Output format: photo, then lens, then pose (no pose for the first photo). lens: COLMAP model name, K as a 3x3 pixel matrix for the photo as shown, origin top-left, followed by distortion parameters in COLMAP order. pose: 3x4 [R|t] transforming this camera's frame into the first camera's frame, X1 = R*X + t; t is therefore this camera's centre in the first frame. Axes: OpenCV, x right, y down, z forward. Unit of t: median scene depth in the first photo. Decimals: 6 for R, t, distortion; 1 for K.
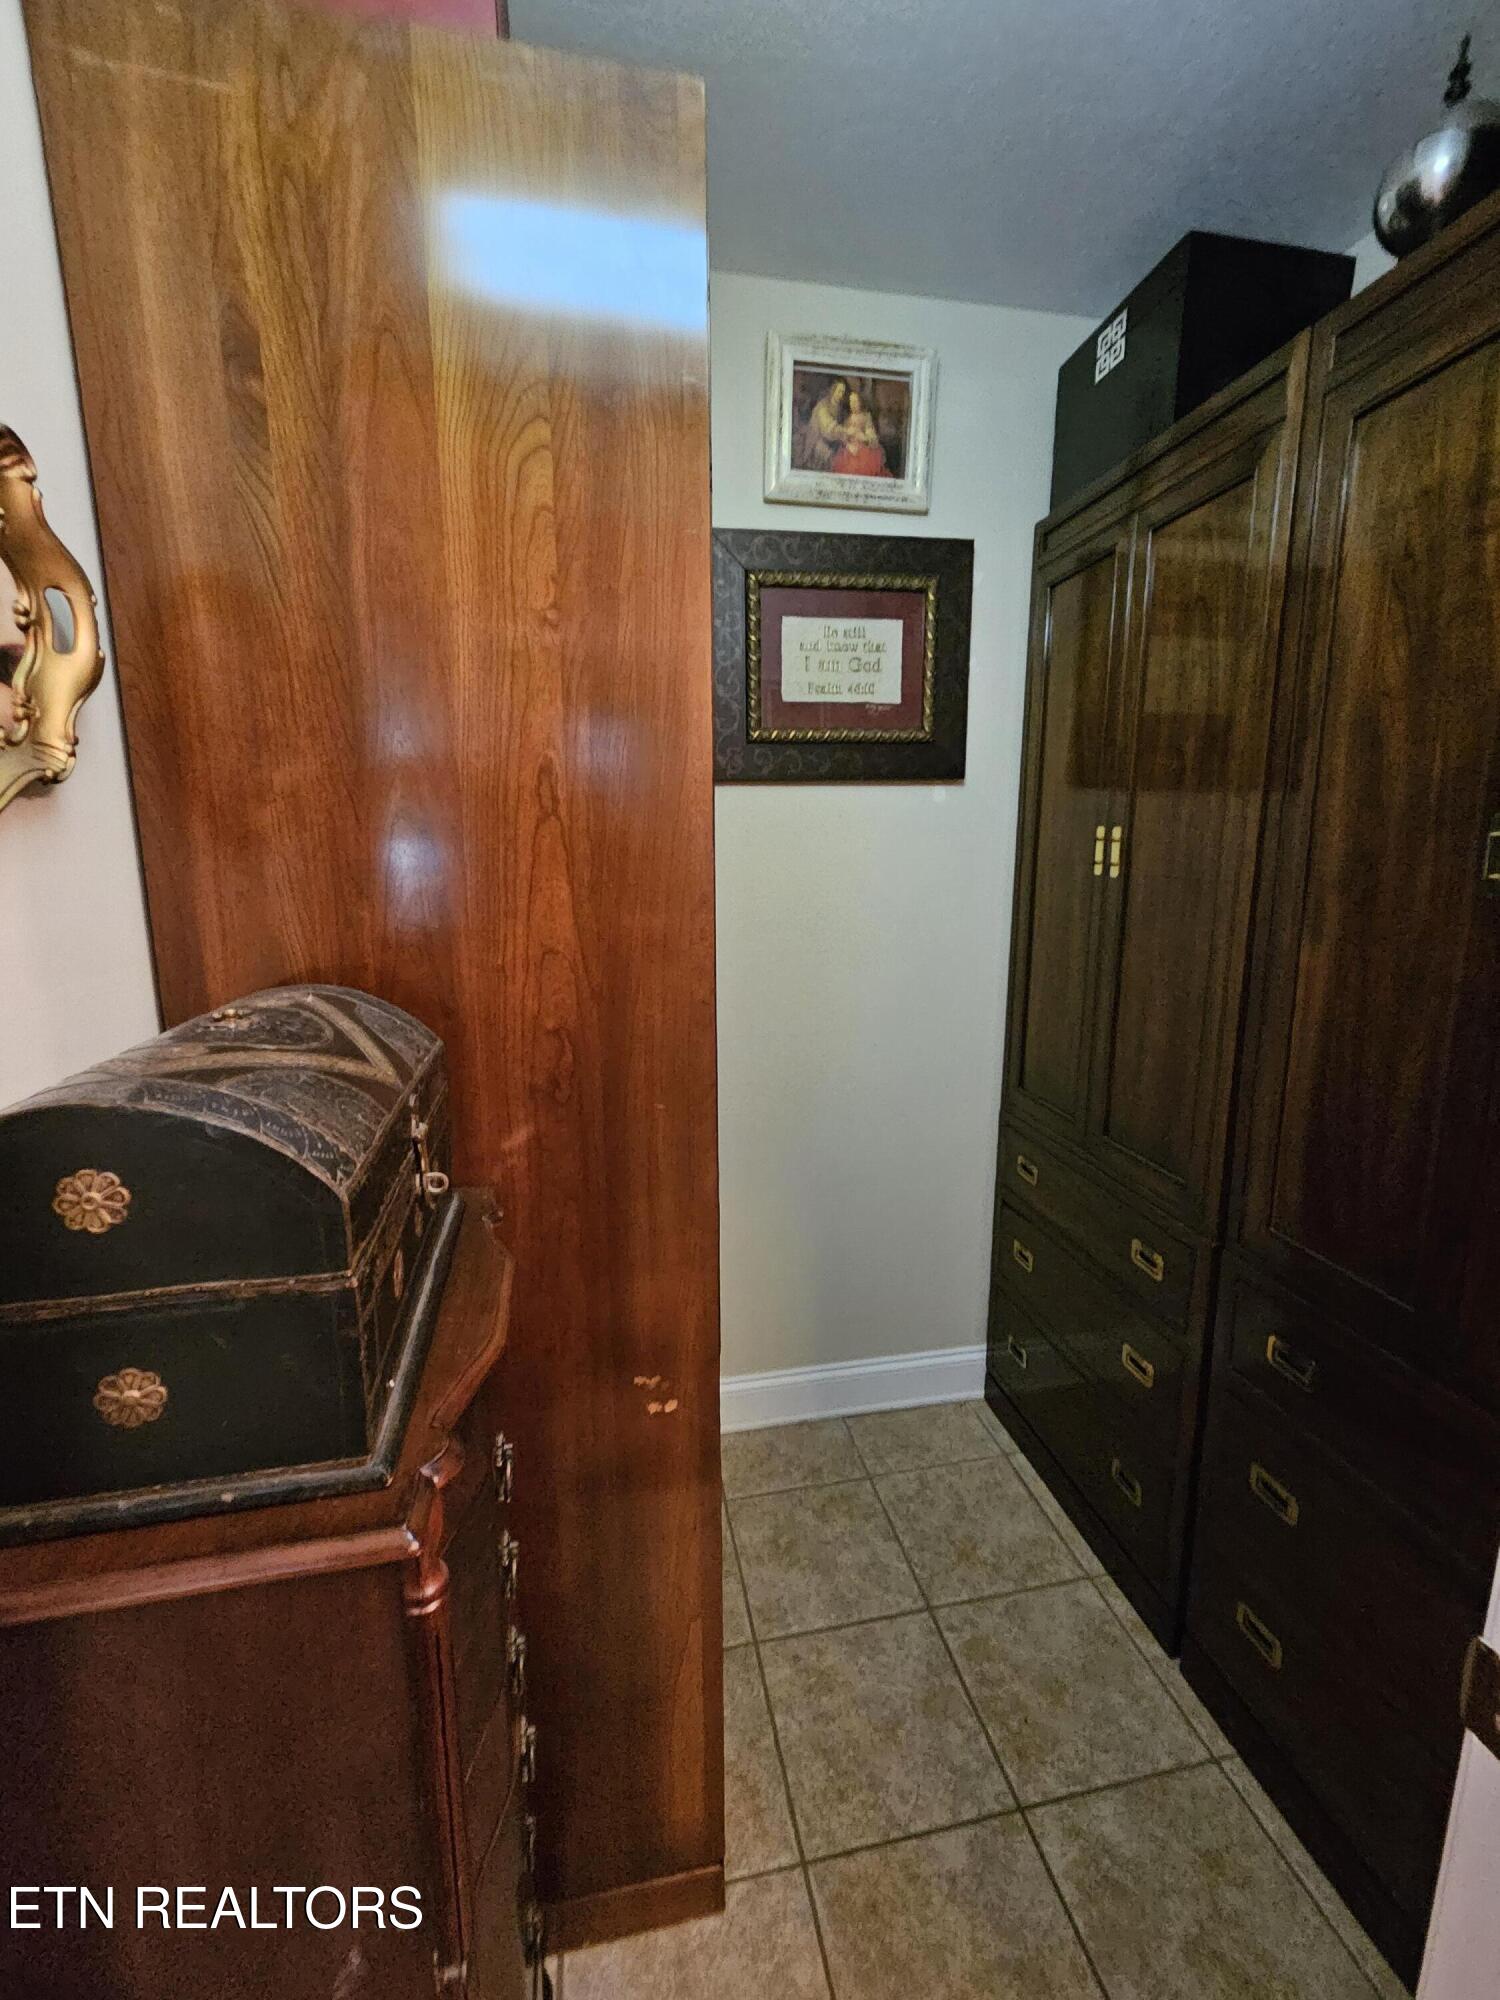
lens RADIAL K [[815.8, 0, 746.5], [0, 815.8, 993.6], [0, 0, 1]] dist [-0.003003, -0.001817]
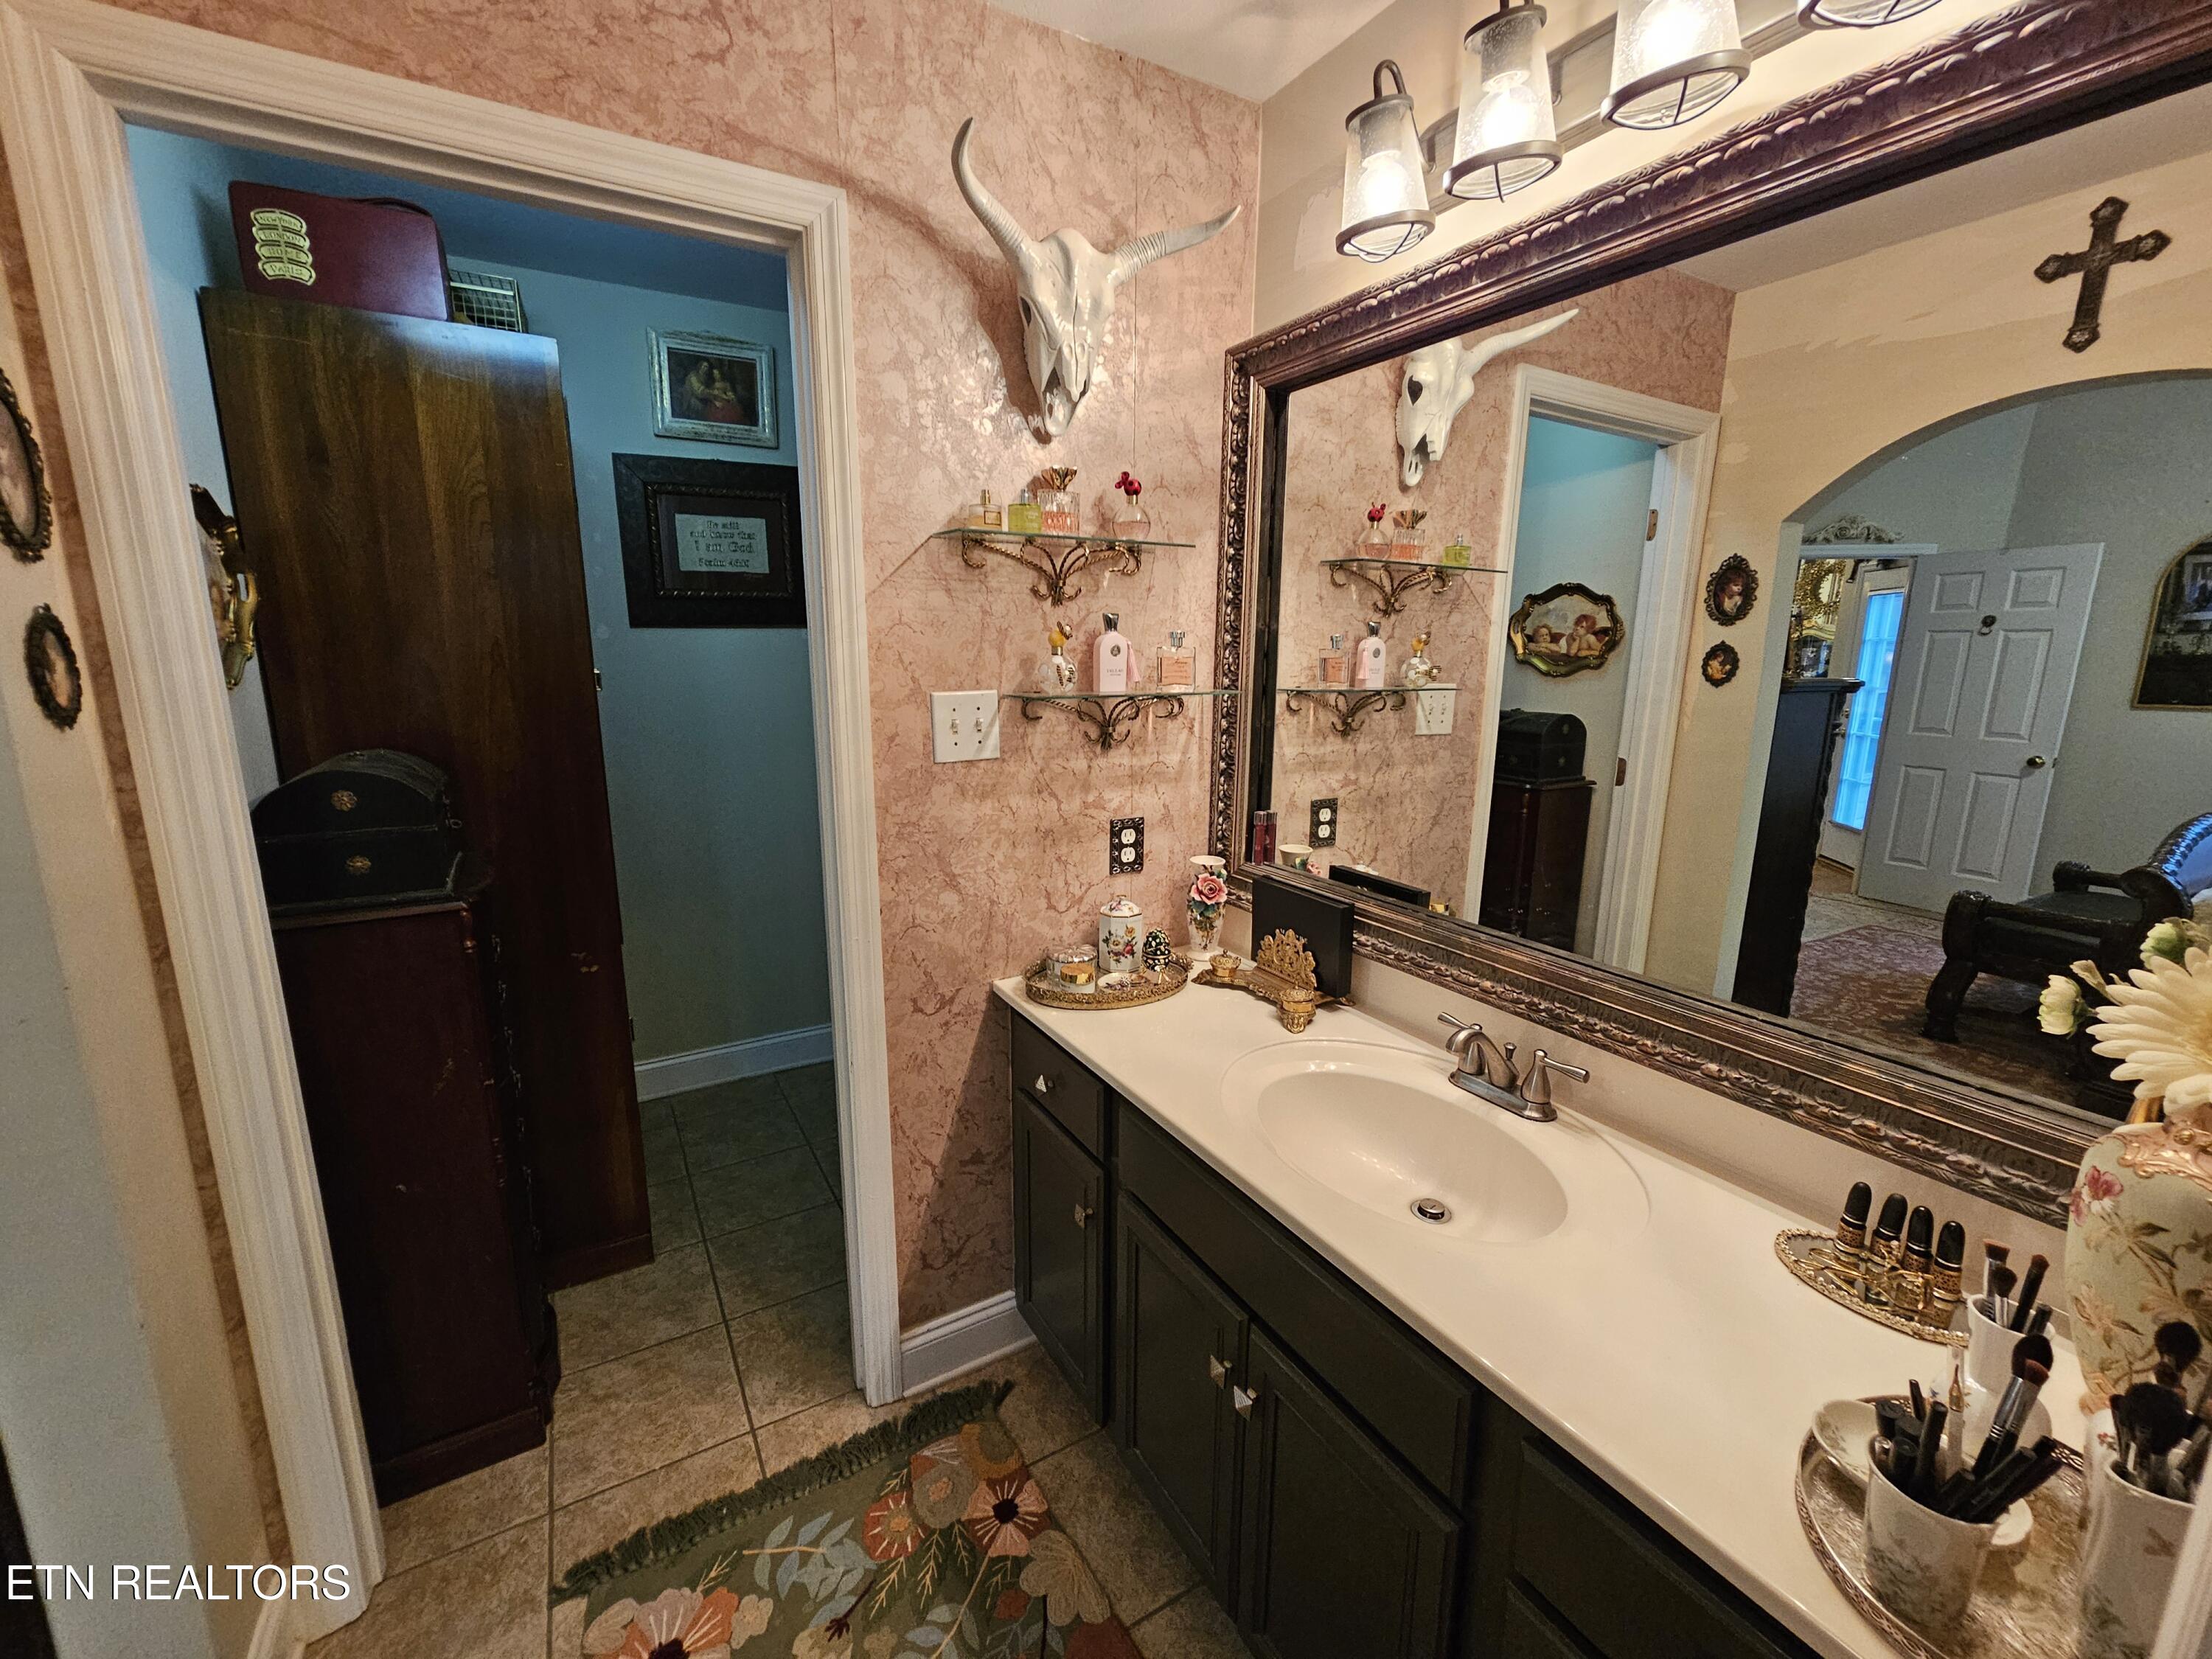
lens RADIAL K [[902.2, 0, 1099.5], [0, 902.2, 839.3], [0, 0, 1]] dist [-0.003003, -0.001817]
pose [[0.945379, -0.056550, 0.321032, 0.218661], [0.045913, 0.998120, 0.040612, 0.097807], [-0.322725, -0.023654, 0.946197, -0.827273]]
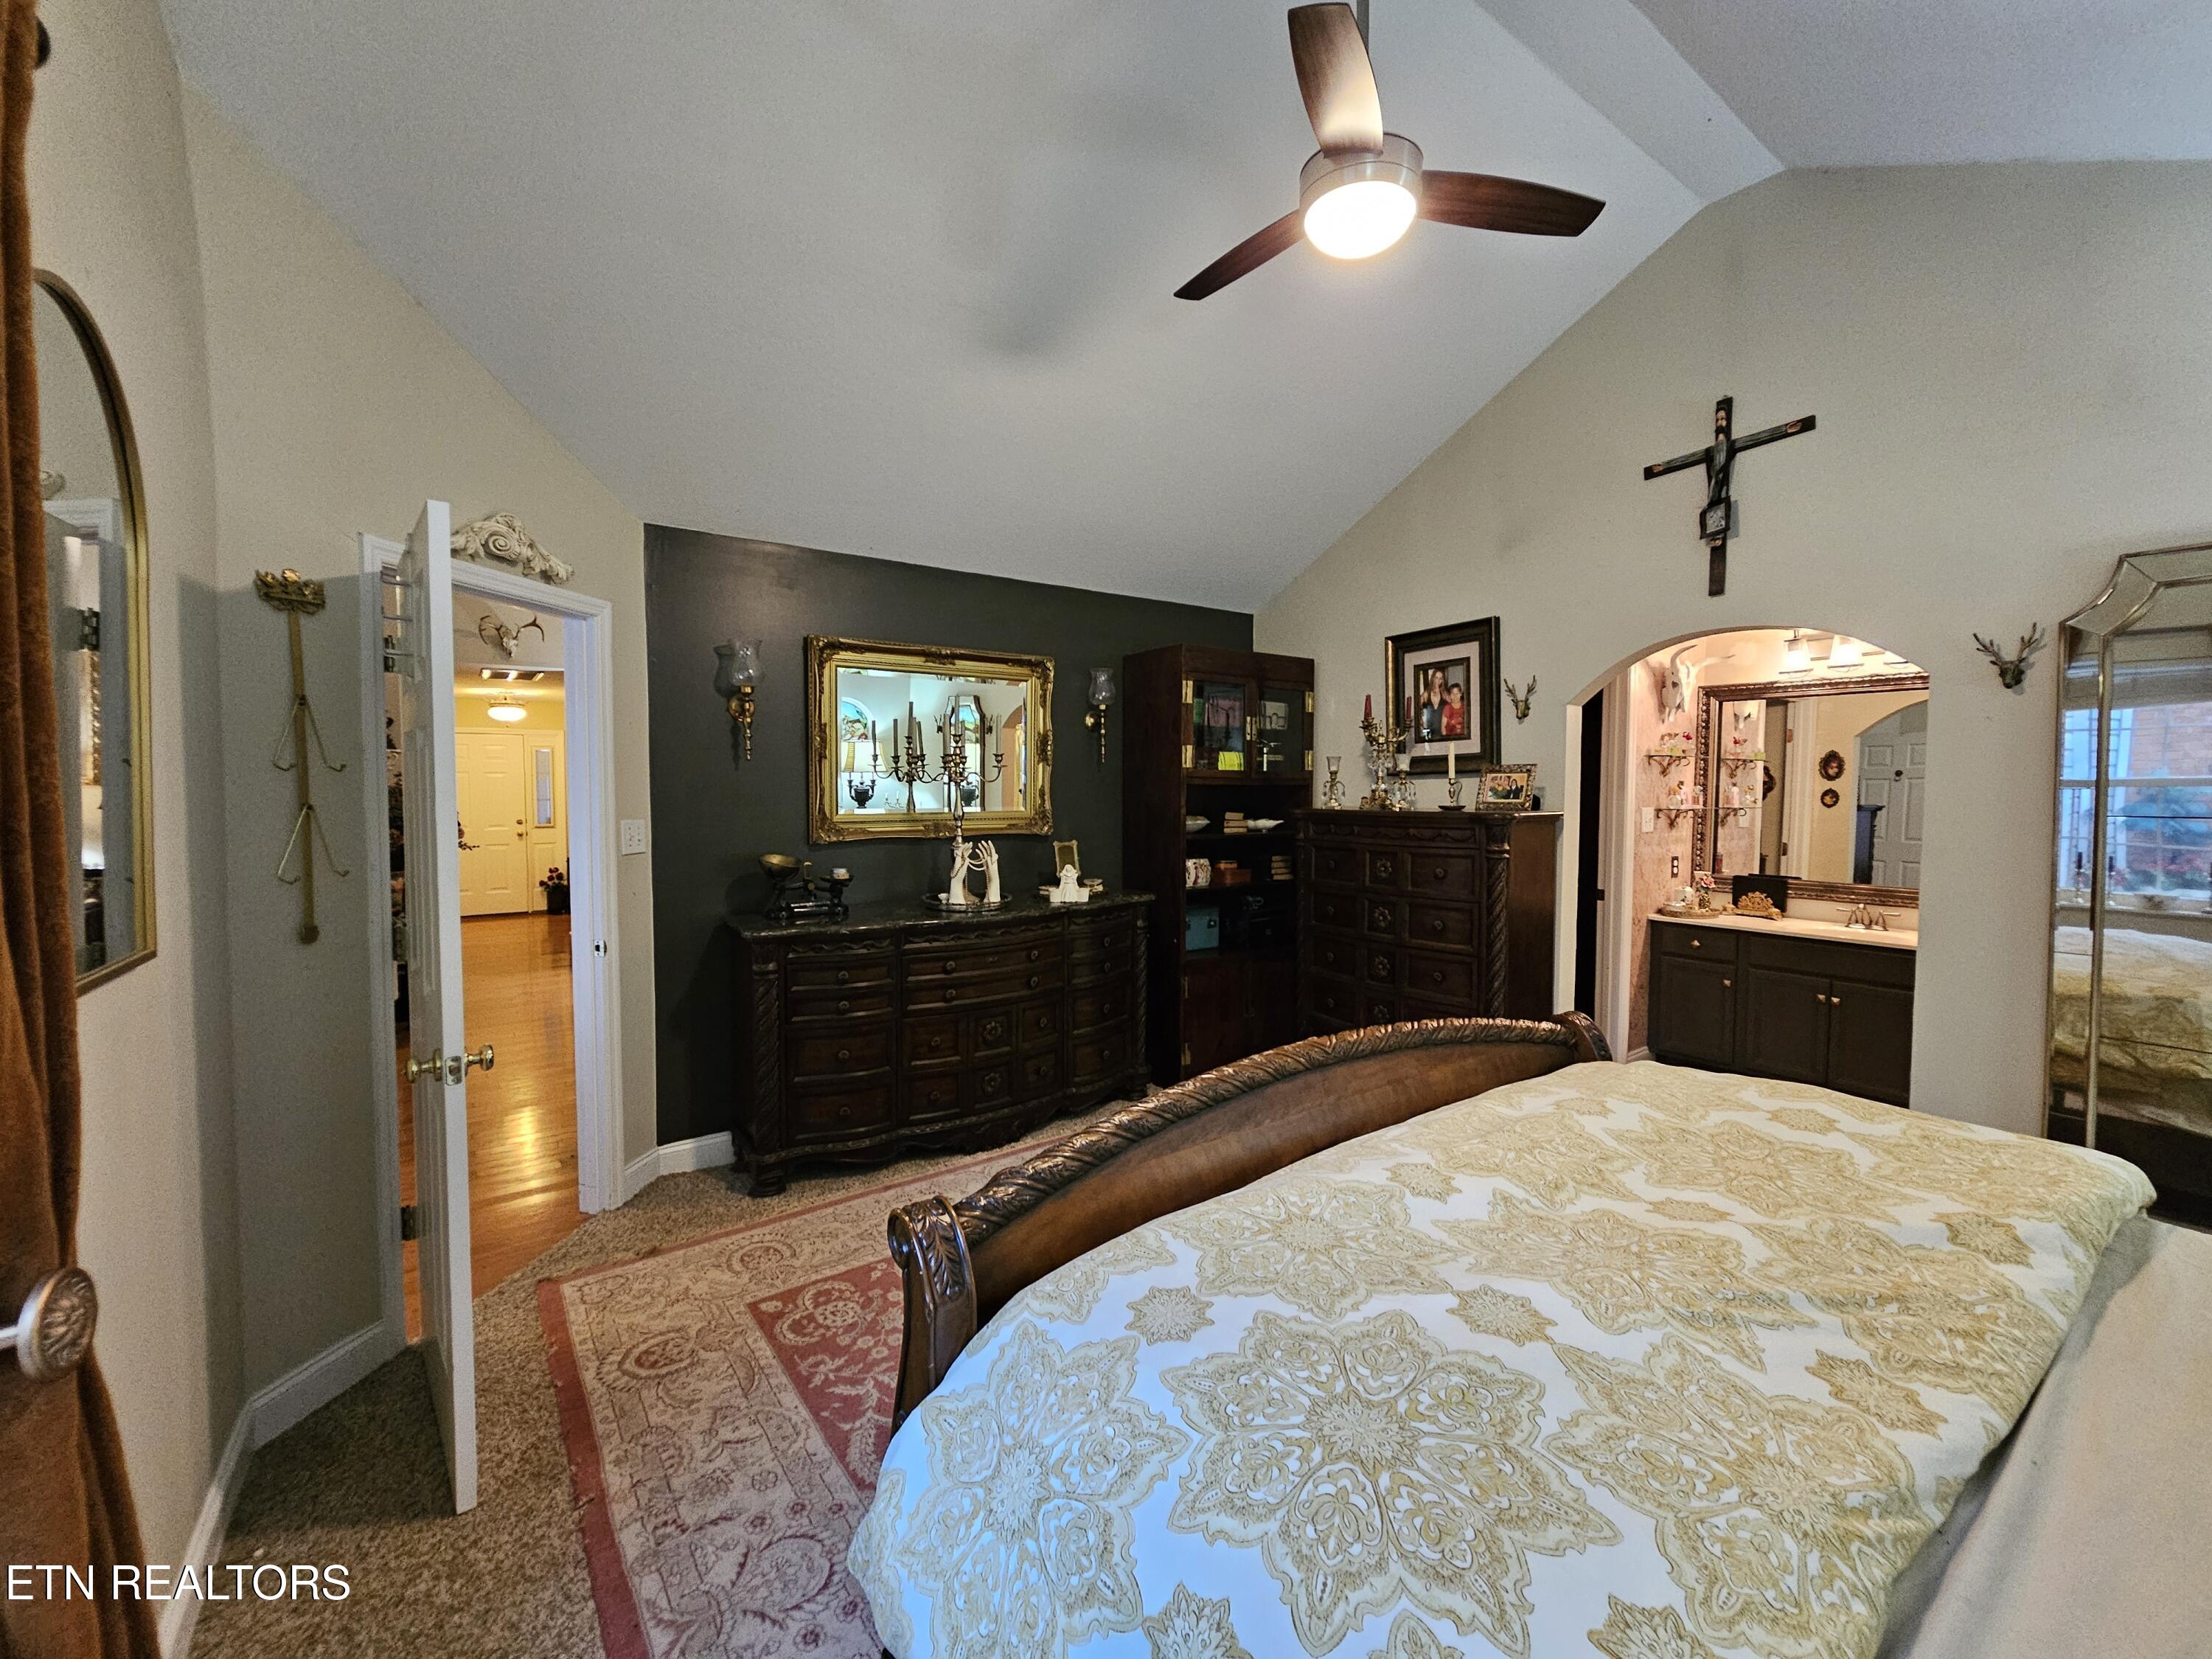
lens RADIAL K [[902.2, 0, 1106.3], [0, 902.2, 830.9], [0, 0, 1]] dist [-0.003003, -0.001817]
pose [[0.908594, -0.010566, 0.417547, -5.144768], [0.064504, 0.991237, -0.115277, 0.434598], [-0.412670, 0.131674, 0.901313, -2.609168]]
